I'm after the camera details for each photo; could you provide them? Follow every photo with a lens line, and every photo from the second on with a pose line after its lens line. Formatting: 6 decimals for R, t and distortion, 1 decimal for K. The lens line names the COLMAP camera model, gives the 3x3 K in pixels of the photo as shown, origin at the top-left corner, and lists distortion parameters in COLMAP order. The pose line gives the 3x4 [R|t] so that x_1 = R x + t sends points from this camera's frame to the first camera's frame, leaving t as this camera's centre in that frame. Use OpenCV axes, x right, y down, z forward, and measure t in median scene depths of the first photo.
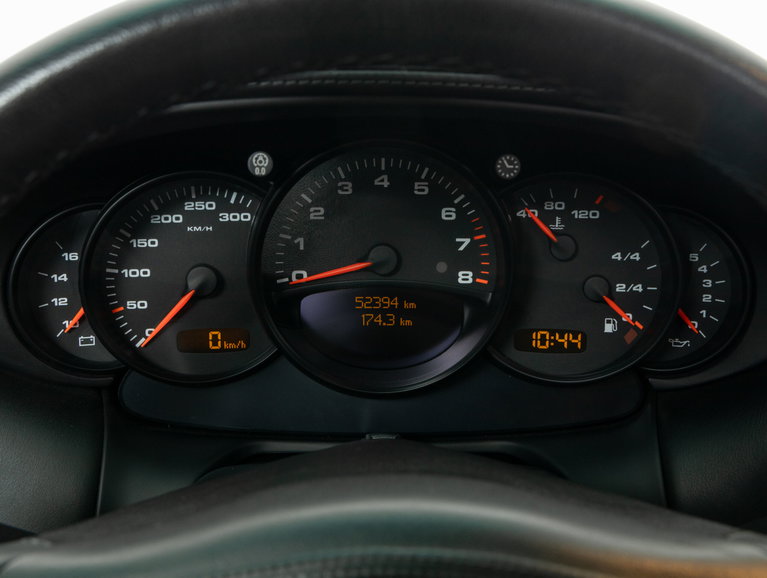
lens RADIAL K [[918.6, 0, 387.1], [0, 918.6, 291.1], [0, 0, 1]] dist [-0.037992, 0.000000]
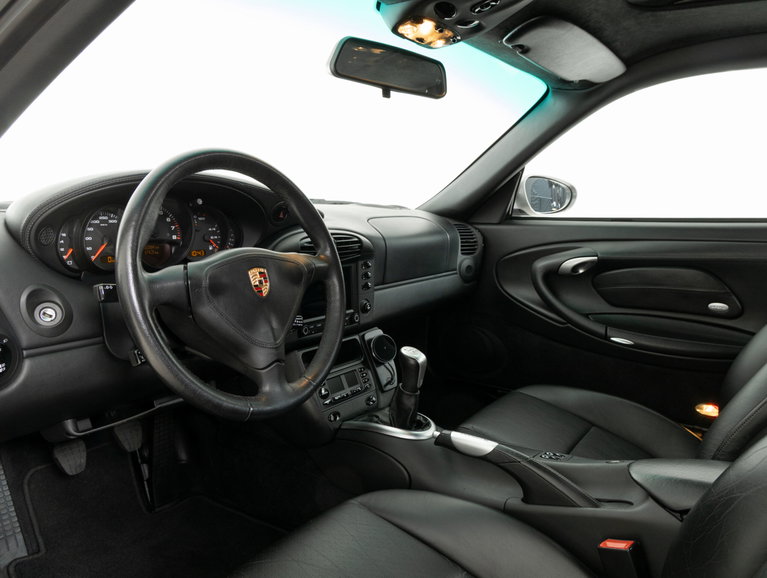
lens RADIAL K [[578.8, 0, 385.4], [0, 578.8, 288.2], [0, 0, 1]] dist [0.007336, -0.018058]
pose [[0.587837, -0.110039, 0.801461, -1.298320], [0.208206, 0.977911, -0.018445, 0.403346], [-0.781728, 0.177712, 0.597763, -0.997413]]
